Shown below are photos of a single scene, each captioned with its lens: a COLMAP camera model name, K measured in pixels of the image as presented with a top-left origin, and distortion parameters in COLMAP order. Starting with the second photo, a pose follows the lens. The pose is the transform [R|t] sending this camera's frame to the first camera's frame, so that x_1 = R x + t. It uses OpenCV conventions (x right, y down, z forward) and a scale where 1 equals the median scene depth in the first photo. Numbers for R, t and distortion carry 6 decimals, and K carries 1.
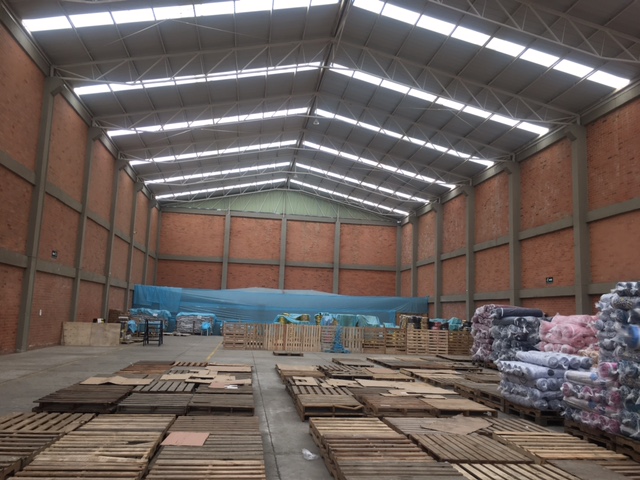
lens RADIAL K [[537.7, 0, 320.3], [0, 537.7, 238.2], [0, 0, 1]] dist [0.046422, -0.037519]
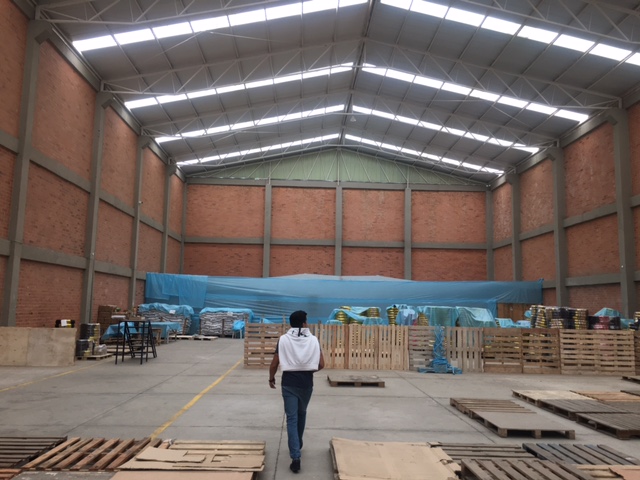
lens RADIAL K [[537.7, 0, 319.4], [0, 537.7, 240.1], [0, 0, 1]] dist [0.046422, -0.037519]
pose [[0.994043, -0.032070, -0.104164, -0.020001], [0.033666, 0.999341, 0.013600, 0.037527], [0.103659, -0.017026, 0.994467, 0.266041]]
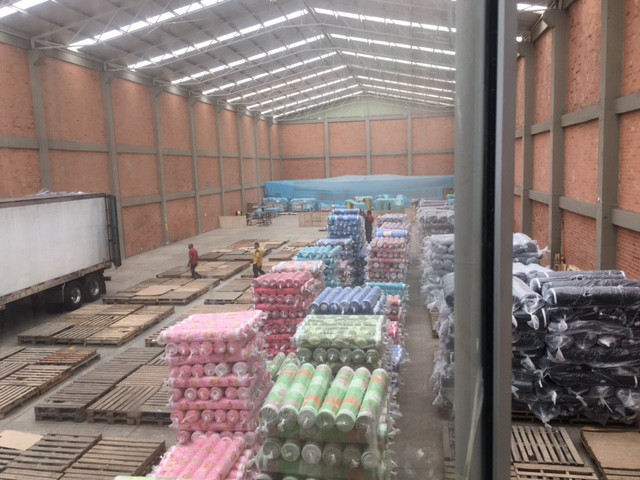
lens RADIAL K [[537.7, 0, 316.1], [0, 537.7, 240.4], [0, 0, 1]] dist [0.046422, -0.037519]
pose [[0.947345, -0.029800, -0.318825, 0.283371], [0.115905, 0.960059, 0.254661, -0.129576], [0.298502, -0.278206, 0.912961, -0.409117]]
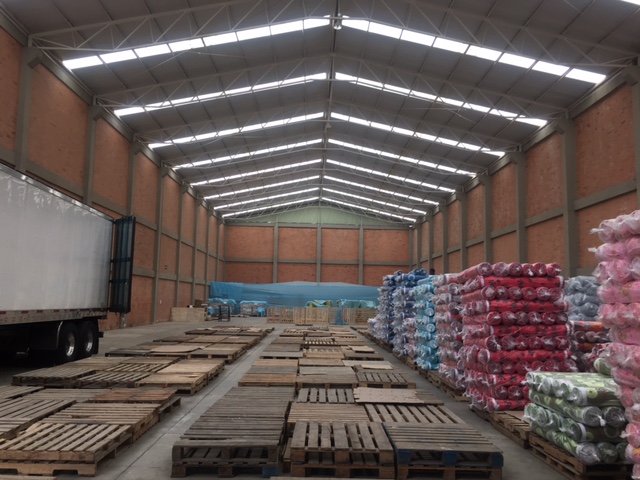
lens RADIAL K [[537.7, 0, 315.3], [0, 537.7, 244.0], [0, 0, 1]] dist [0.046422, -0.037519]
pose [[0.991302, -0.030231, -0.128089, 0.109208], [0.034579, 0.998894, 0.031861, -0.046688], [0.126985, -0.036013, 0.991251, -0.348840]]
